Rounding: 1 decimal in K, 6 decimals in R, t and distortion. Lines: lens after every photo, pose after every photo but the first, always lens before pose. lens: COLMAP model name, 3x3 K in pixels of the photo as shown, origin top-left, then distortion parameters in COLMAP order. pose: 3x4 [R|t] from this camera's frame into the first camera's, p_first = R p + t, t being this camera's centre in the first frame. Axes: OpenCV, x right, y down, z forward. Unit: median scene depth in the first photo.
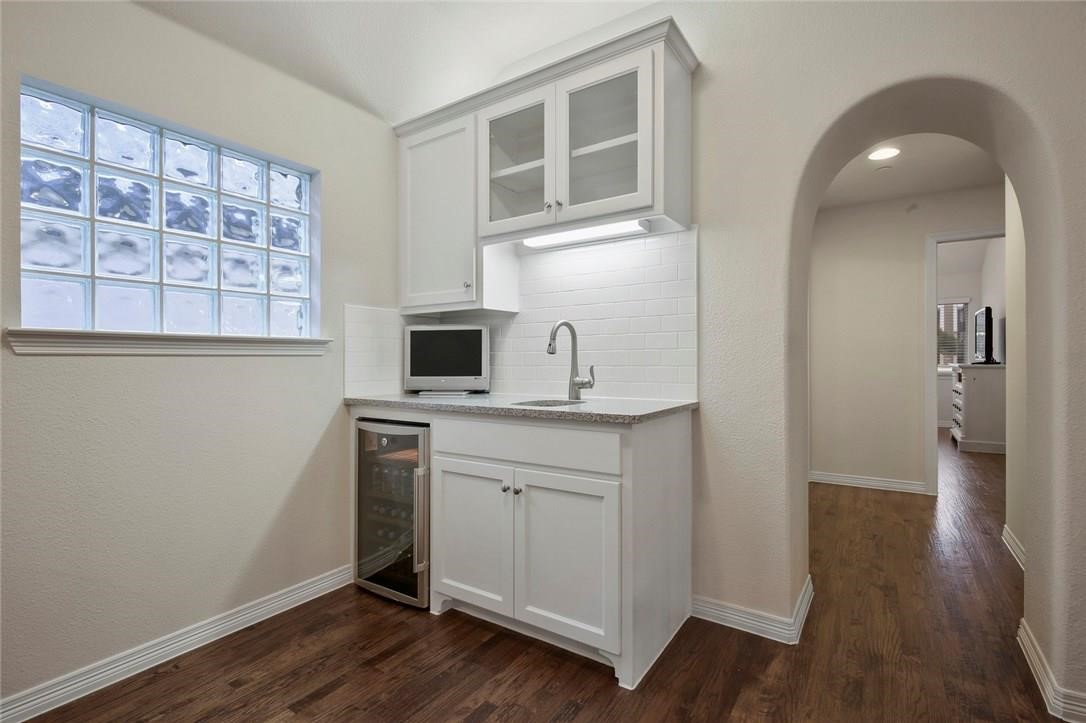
lens RADIAL K [[500.2, 0, 541.5], [0, 500.2, 361.3], [0, 0, 1]] dist [0.001842, -0.000285]
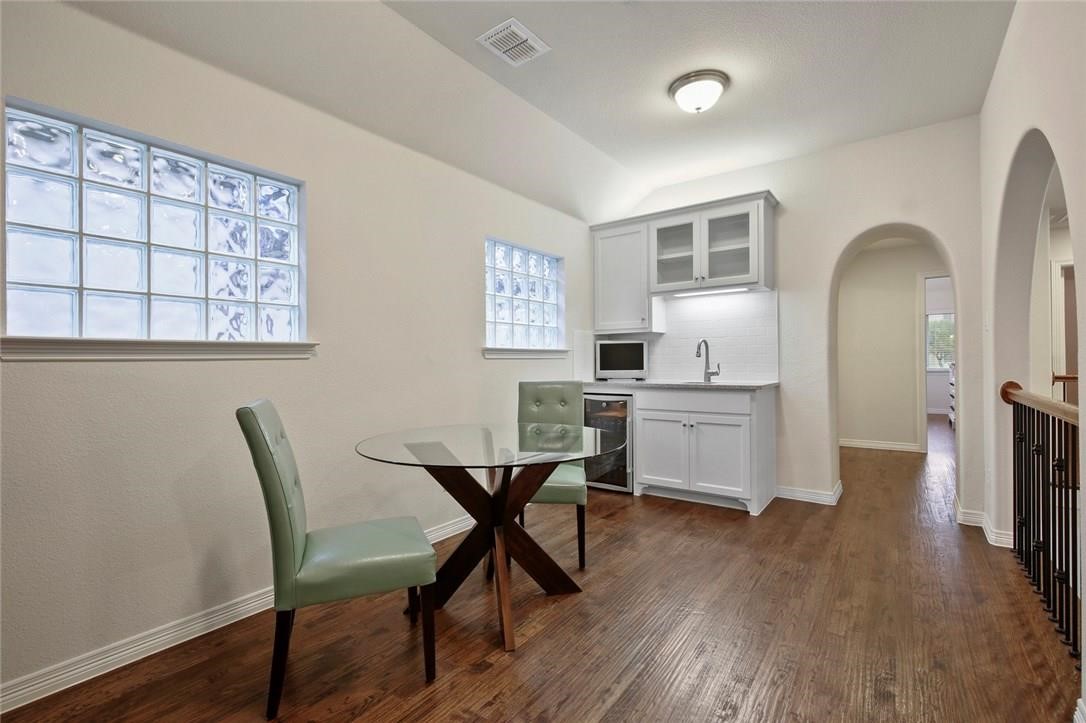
lens RADIAL K [[488.4, 0, 543.9], [0, 488.4, 358.9], [0, 0, 1]] dist [0.023305, -0.014098]
pose [[0.999520, -0.003523, -0.030765, -0.499704], [0.003248, 0.999954, -0.008985, 0.006686], [0.030795, 0.008881, 0.999486, -0.847913]]
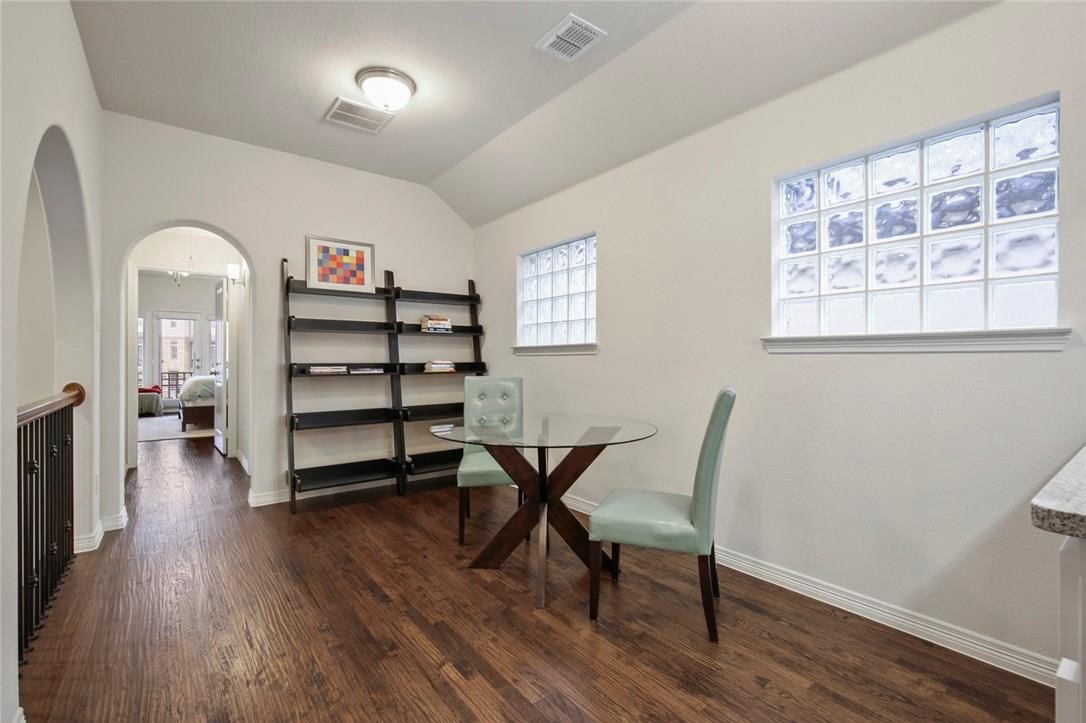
lens RADIAL K [[488.4, 0, 543.9], [0, 488.4, 358.9], [0, 0, 1]] dist [0.023305, -0.014098]
pose [[-0.316400, 0.002512, -0.948622, 0.491089], [-0.005529, 0.999975, 0.004493, 0.001263], [0.948610, 0.006667, -0.316378, 0.575640]]
